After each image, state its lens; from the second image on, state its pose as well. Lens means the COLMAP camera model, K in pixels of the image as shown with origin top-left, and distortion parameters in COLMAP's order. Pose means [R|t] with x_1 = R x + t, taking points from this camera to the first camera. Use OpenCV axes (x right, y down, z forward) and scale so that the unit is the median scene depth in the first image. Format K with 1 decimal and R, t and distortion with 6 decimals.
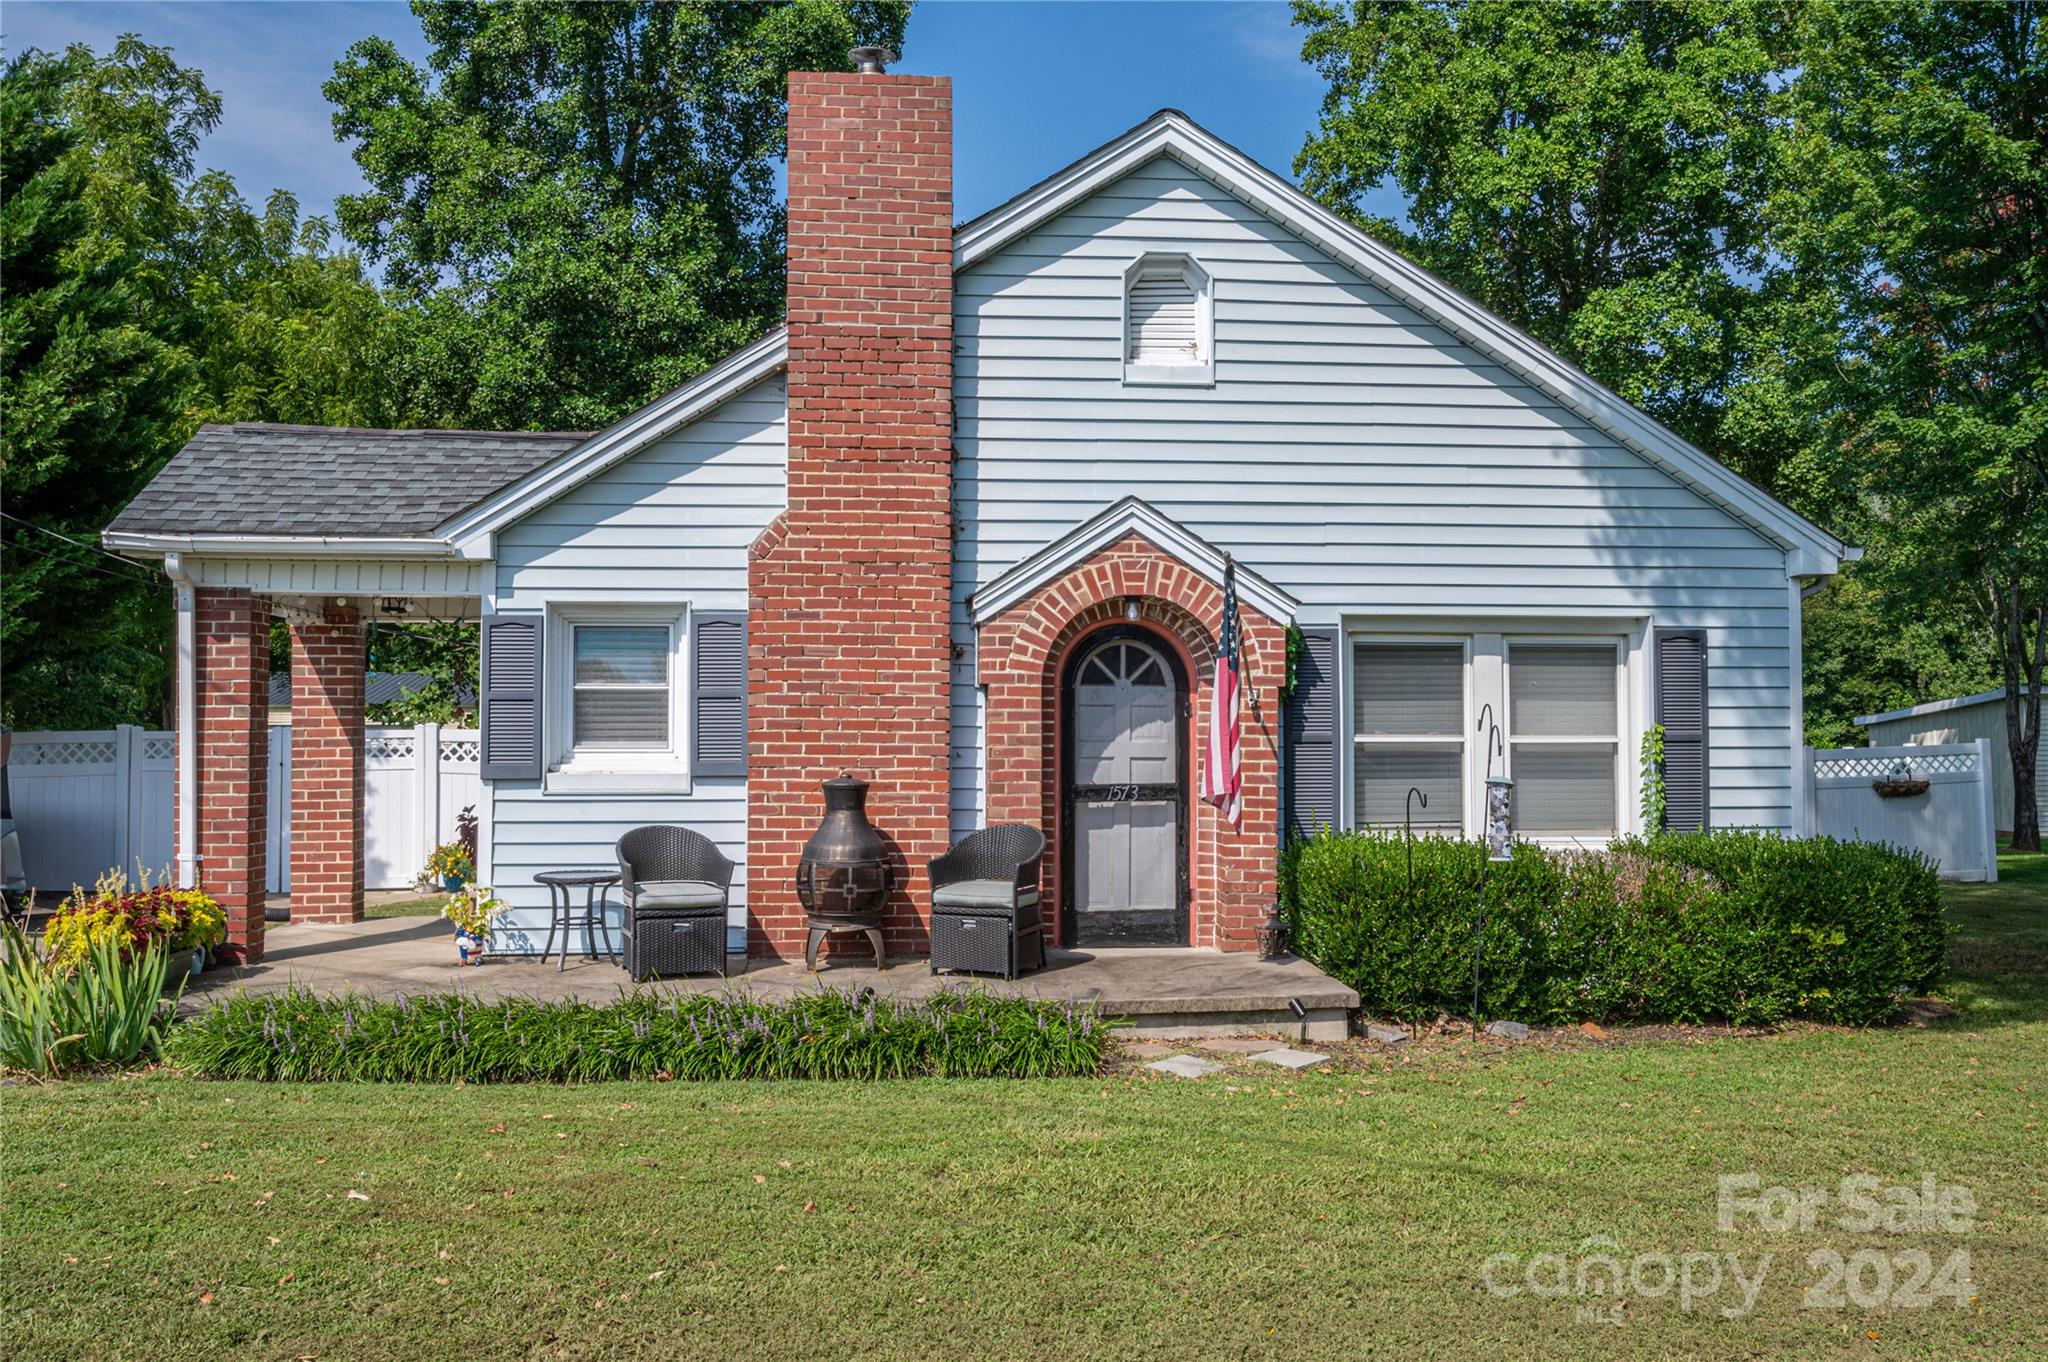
lens RADIAL K [[1786.8, 0, 1021.4], [0, 1786.8, 672.3], [0, 0, 1]] dist [-0.003143, 0.007429]
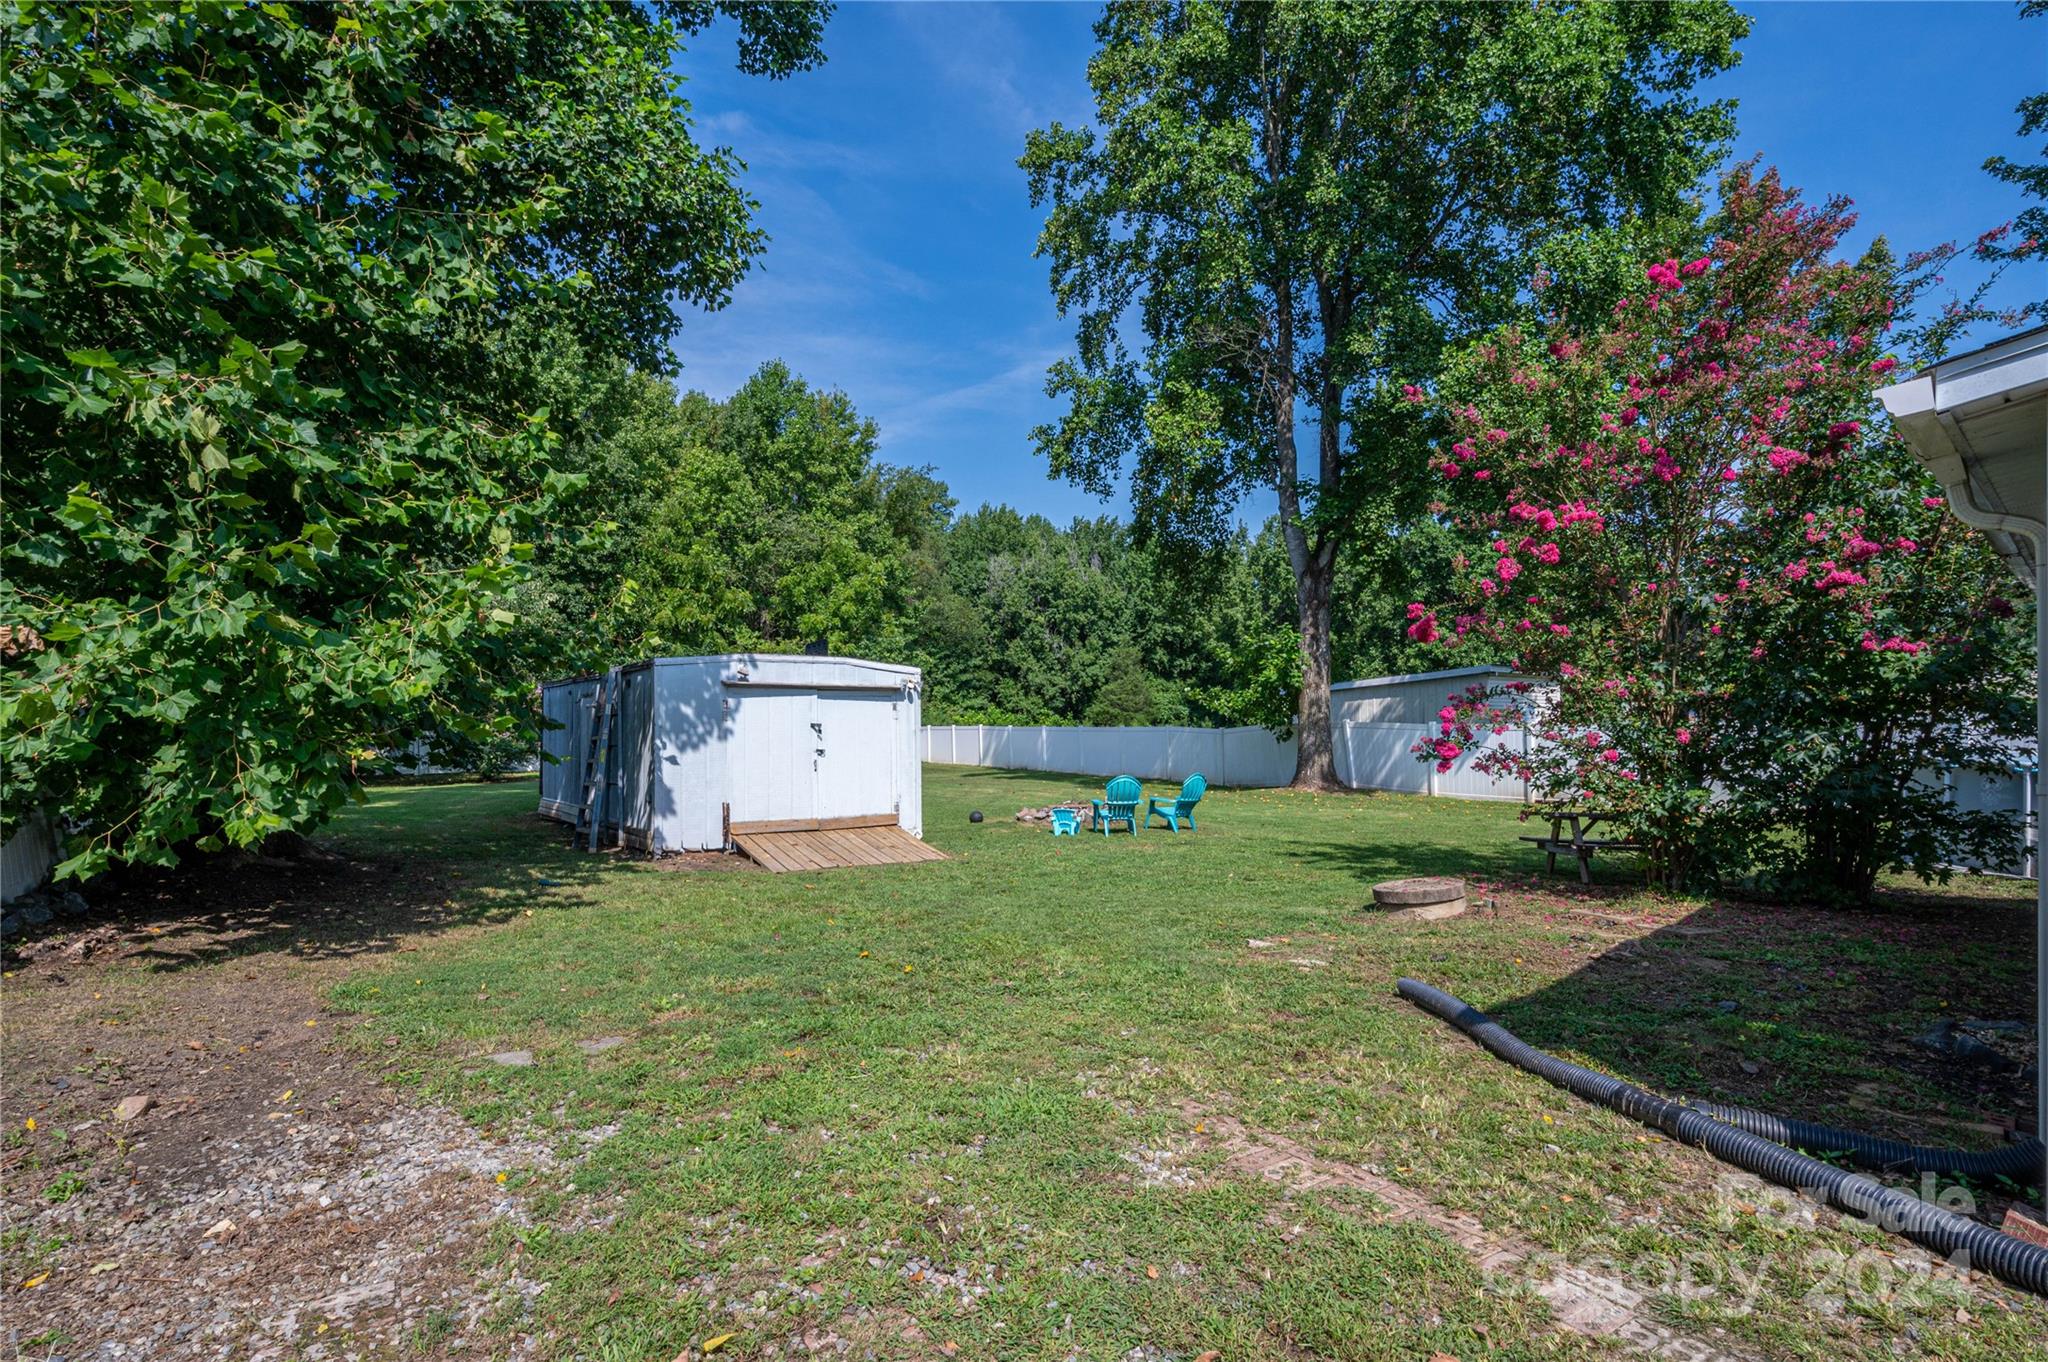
lens RADIAL K [[1029.5, 0, 992.6], [0, 1029.5, 686.2], [0, 0, 1]] dist [0.058961, 0.000307]
pose [[0.809569, 0.017510, 0.586764, -0.817677], [-0.025552, 0.999659, 0.005424, 0.129563], [-0.586469, -0.019384, 0.809740, 2.426320]]
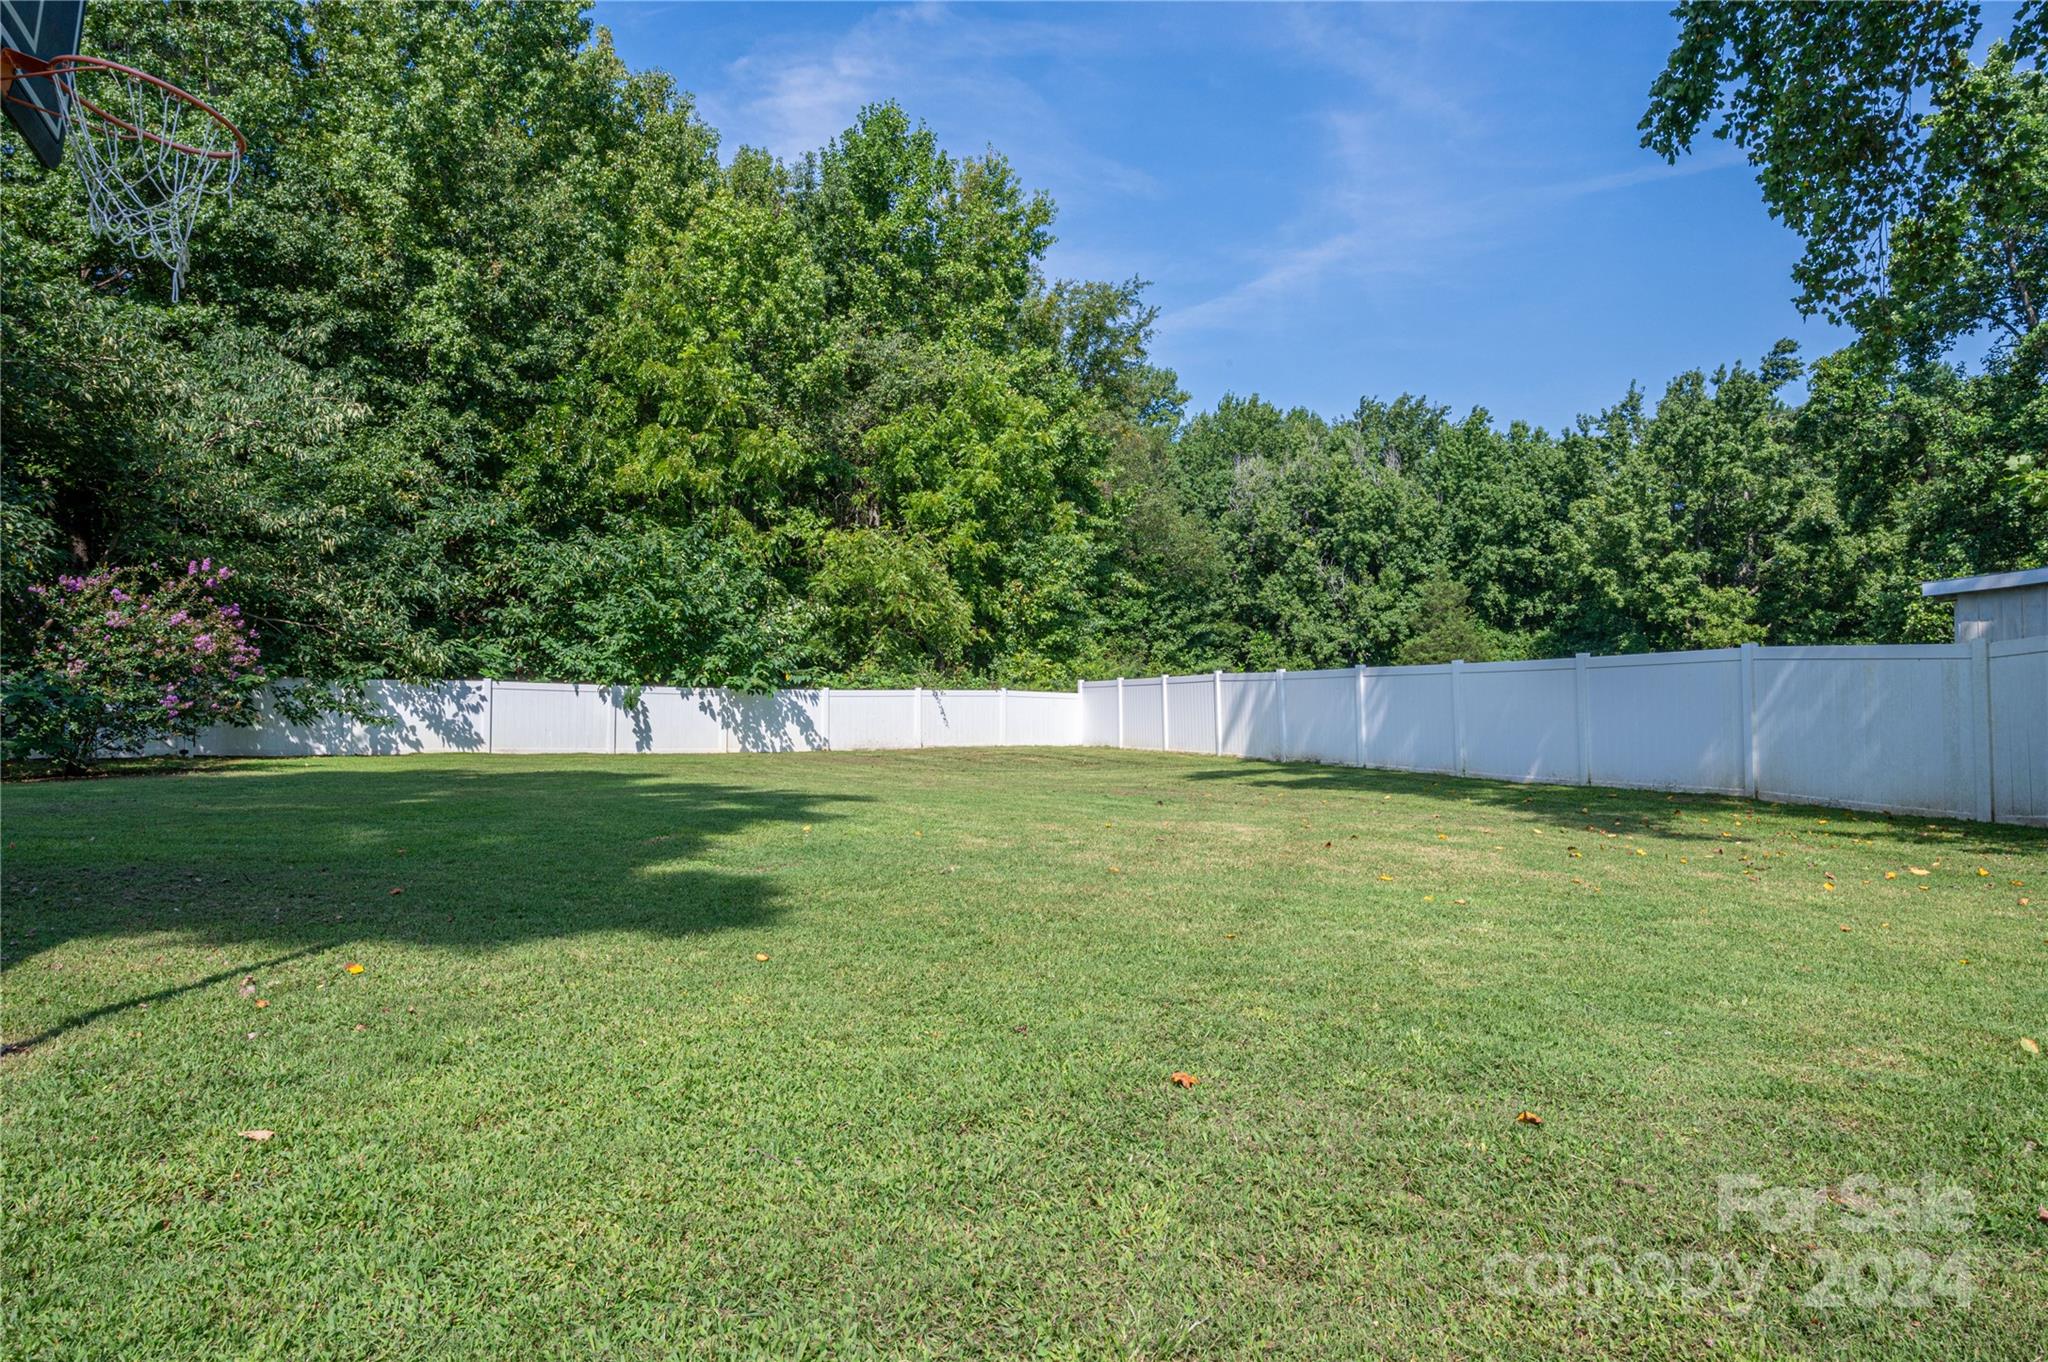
lens RADIAL K [[1209.3, 0, 1029.4], [0, 1209.3, 671.5], [0, 0, 1]] dist [-0.003775, 0.003284]
pose [[0.897392, 0.012671, 0.441052, 0.158954], [-0.022592, 0.999596, 0.017250, 0.267595], [-0.440655, -0.025445, 0.897316, 3.787548]]
